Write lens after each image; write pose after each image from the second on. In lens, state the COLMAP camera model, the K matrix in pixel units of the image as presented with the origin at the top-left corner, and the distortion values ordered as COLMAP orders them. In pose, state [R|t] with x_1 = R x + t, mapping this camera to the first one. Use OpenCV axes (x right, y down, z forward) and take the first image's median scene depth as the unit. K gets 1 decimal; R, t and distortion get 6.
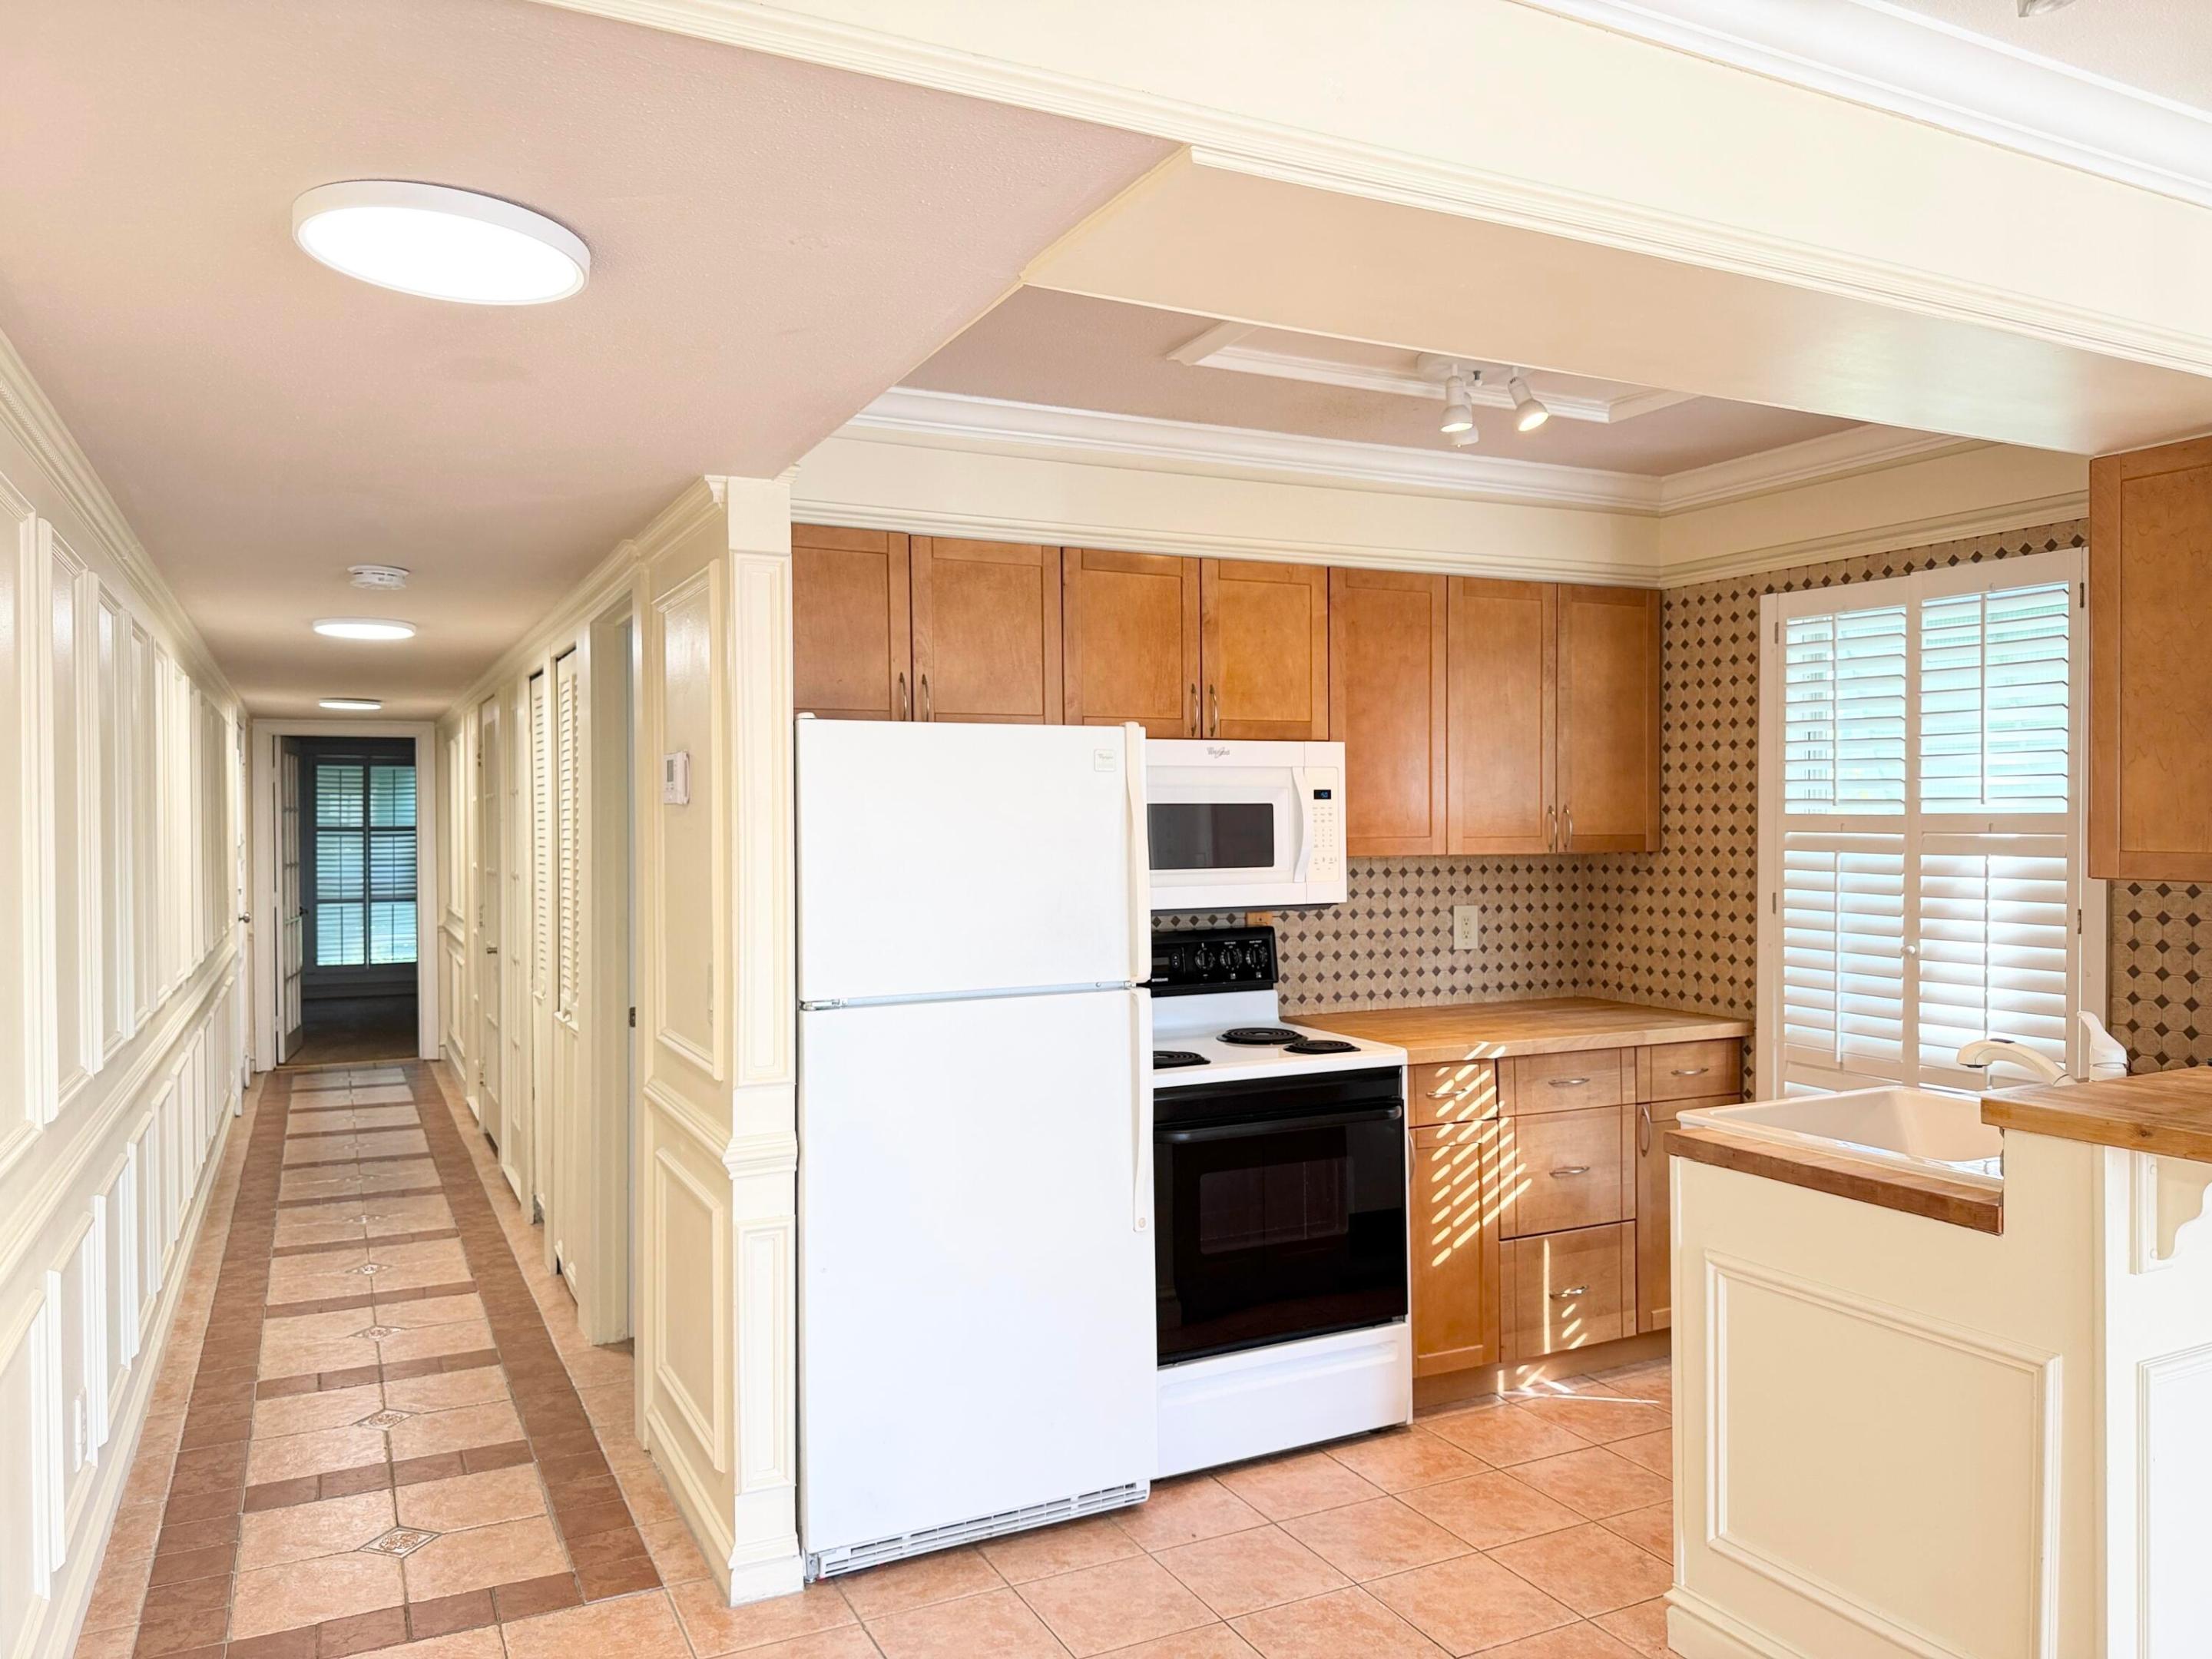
lens RADIAL K [[1559.7, 0, 1106.0], [0, 1559.7, 829.5], [0, 0, 1]] dist [0.044057, -0.095029]
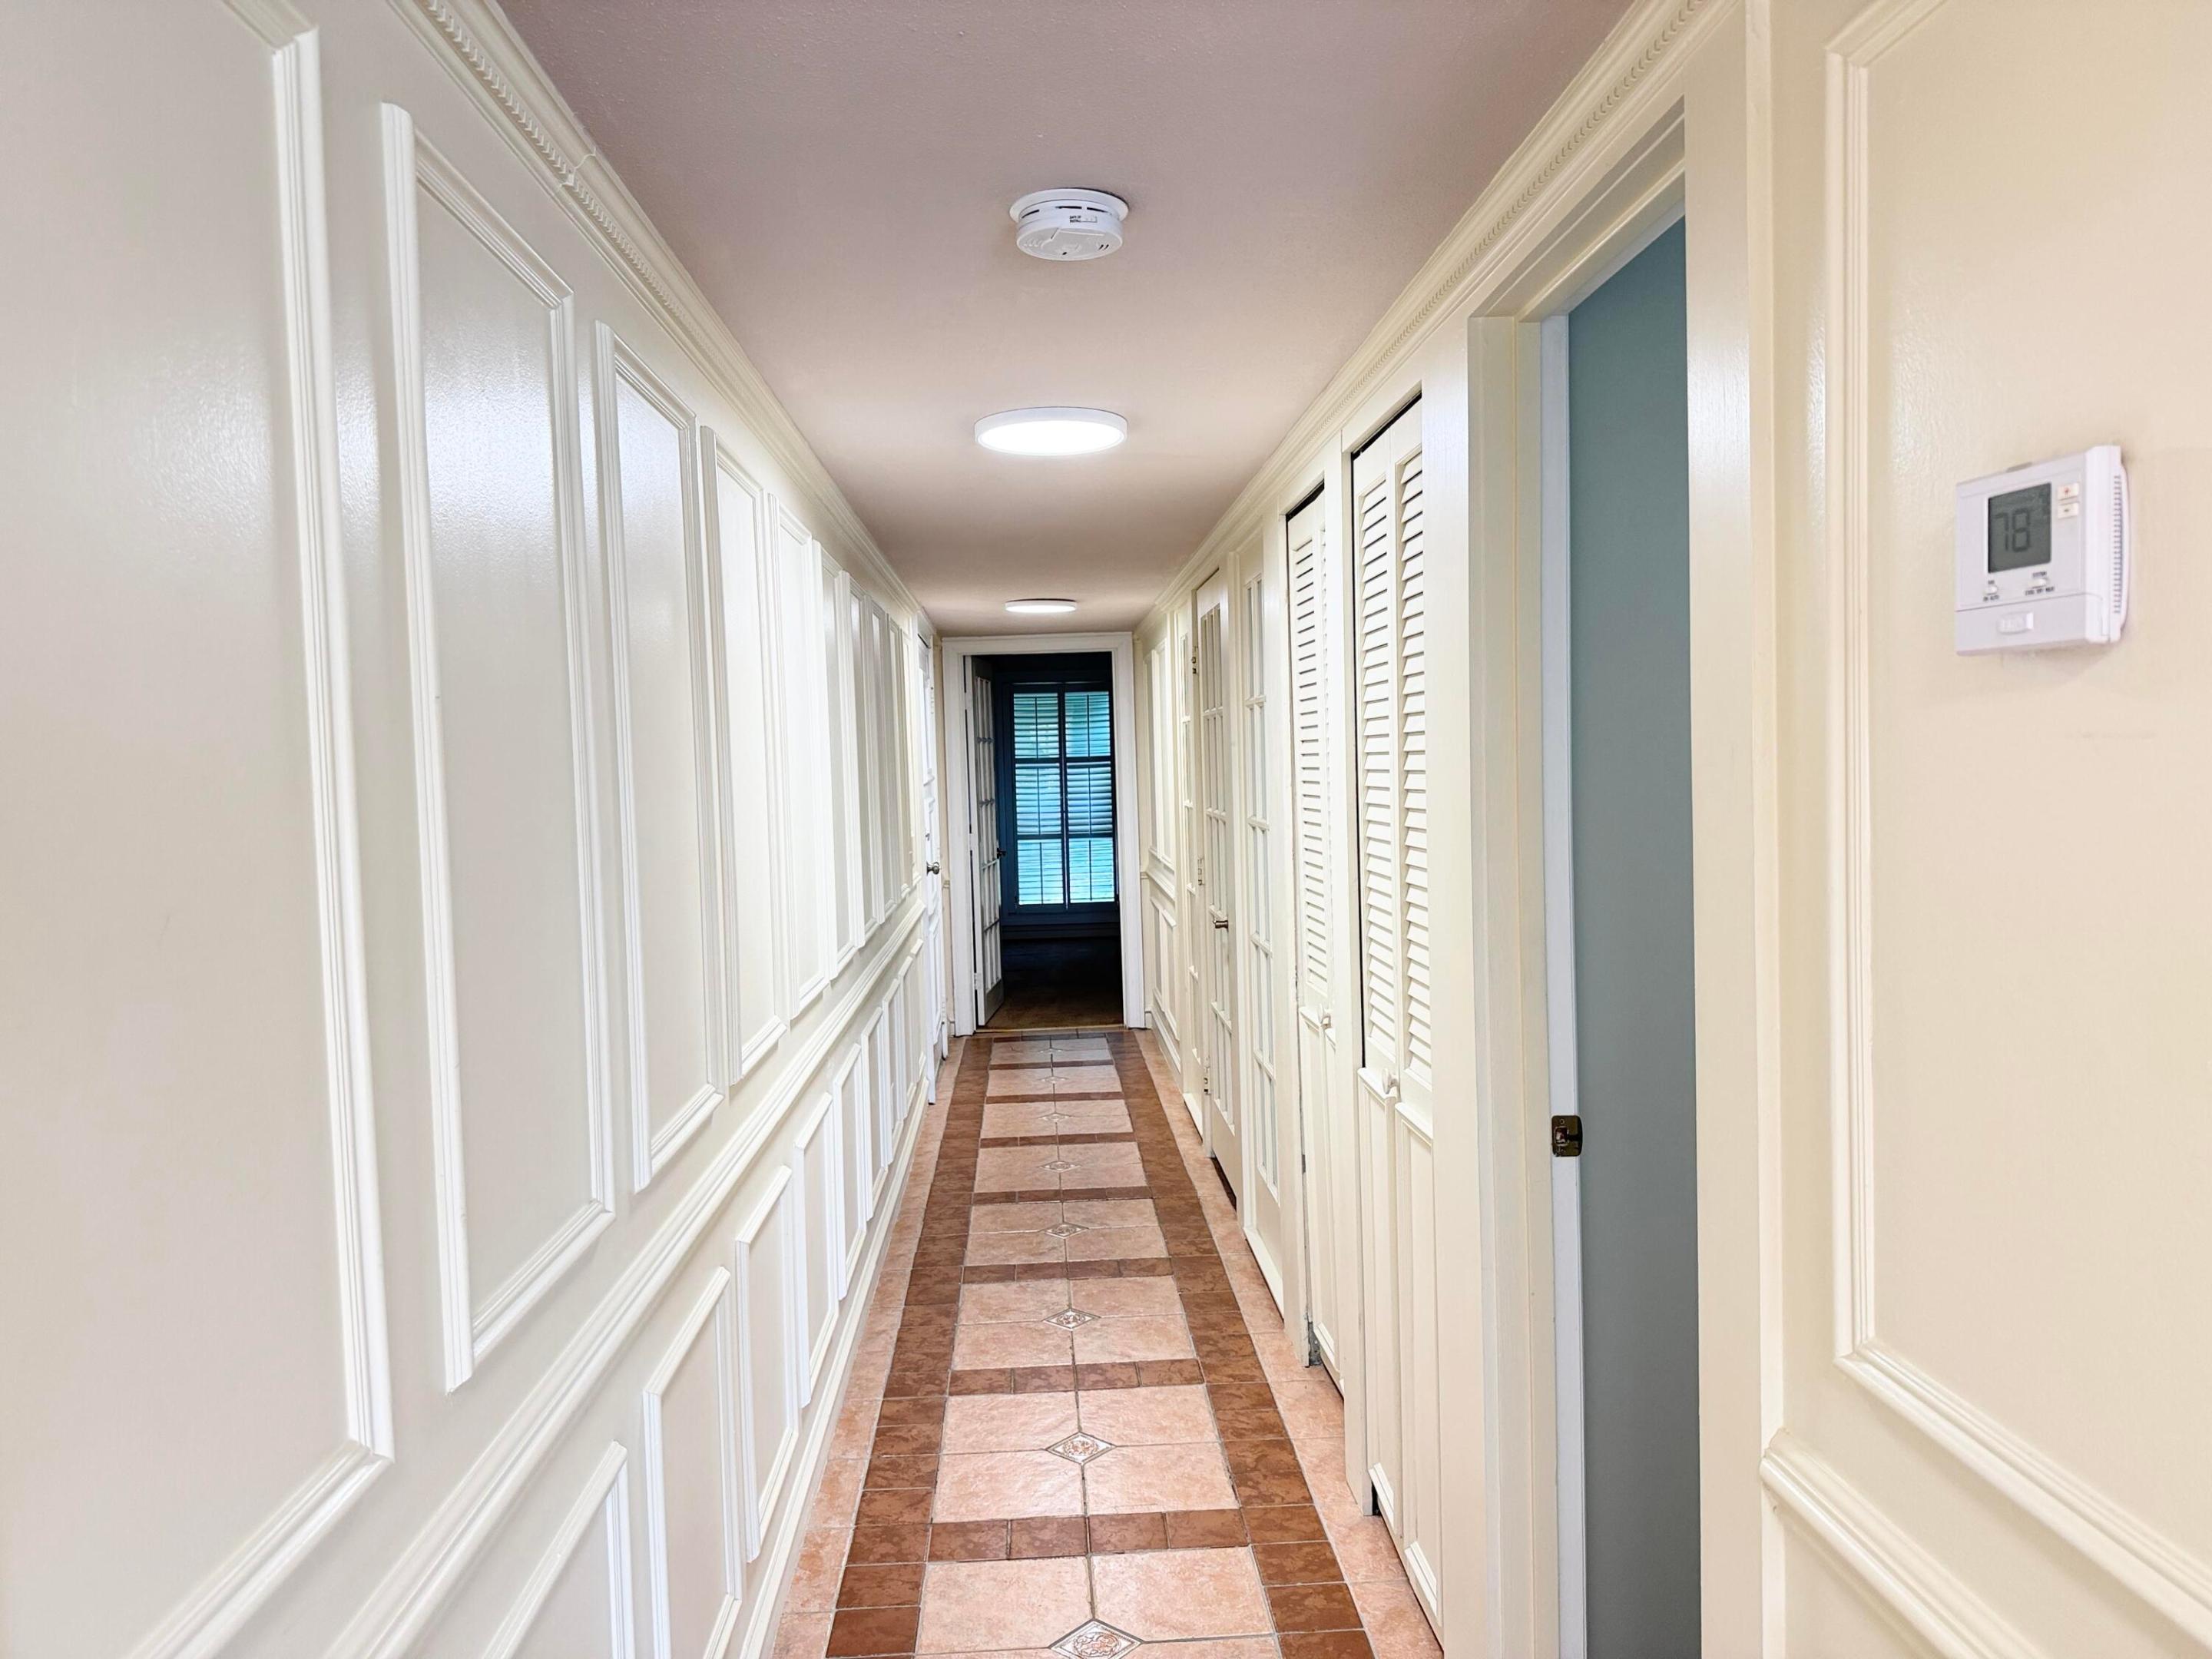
lens RADIAL K [[1559.7, 0, 1106.0], [0, 1559.7, 829.5], [0, 0, 1]] dist [0.044057, -0.095029]
pose [[0.915521, -0.002229, -0.402265, -0.103503], [0.022362, 0.998720, 0.045358, -0.000495], [0.401649, -0.050522, 0.914399, 0.220634]]
